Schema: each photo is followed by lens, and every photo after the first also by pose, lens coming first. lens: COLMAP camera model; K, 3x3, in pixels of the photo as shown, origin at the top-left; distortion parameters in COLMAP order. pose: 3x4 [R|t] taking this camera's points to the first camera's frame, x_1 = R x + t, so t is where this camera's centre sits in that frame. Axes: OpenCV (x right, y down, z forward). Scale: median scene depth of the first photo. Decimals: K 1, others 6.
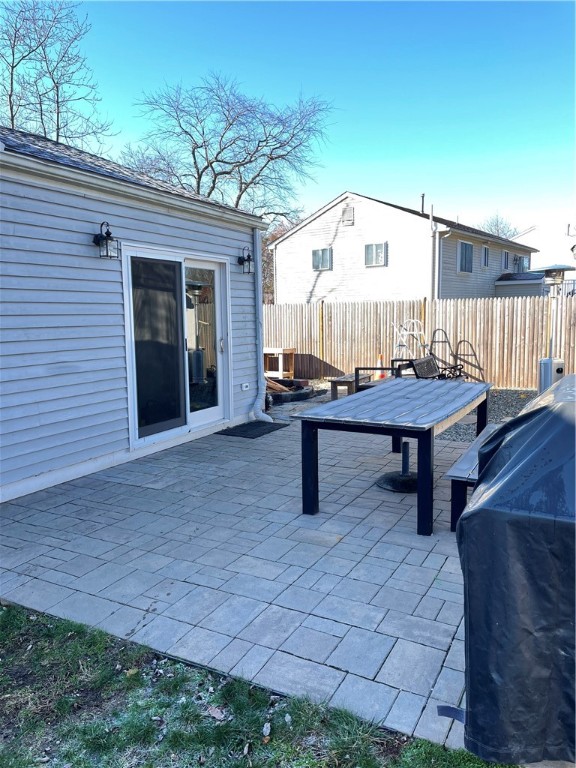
lens RADIAL K [[585.9, 0, 287.4], [0, 585.9, 380.9], [0, 0, 1]] dist [0.061693, -0.074812]
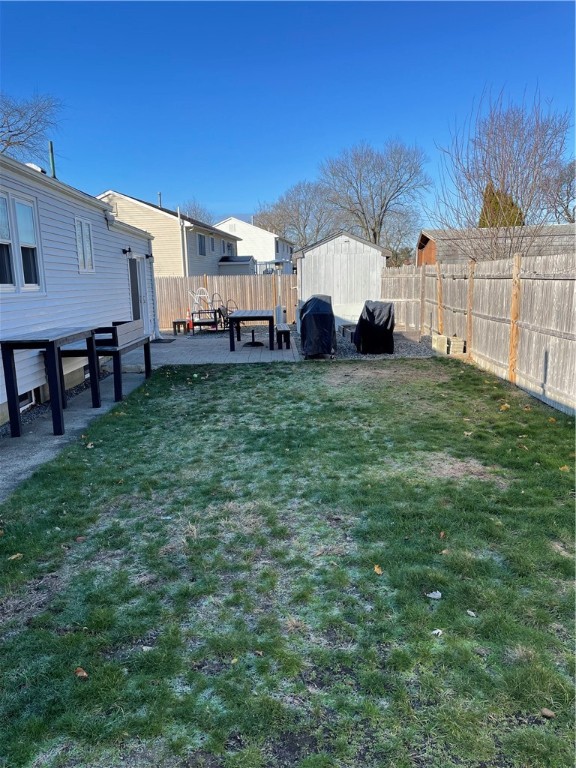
lens RADIAL K [[585.9, 0, 288.0], [0, 585.9, 385.7], [0, 0, 1]] dist [0.061693, -0.074812]
pose [[0.870610, -0.089223, 0.483816, -0.212660], [0.064835, 0.995648, 0.066943, 0.040919], [-0.487684, -0.026913, 0.872605, -0.311436]]
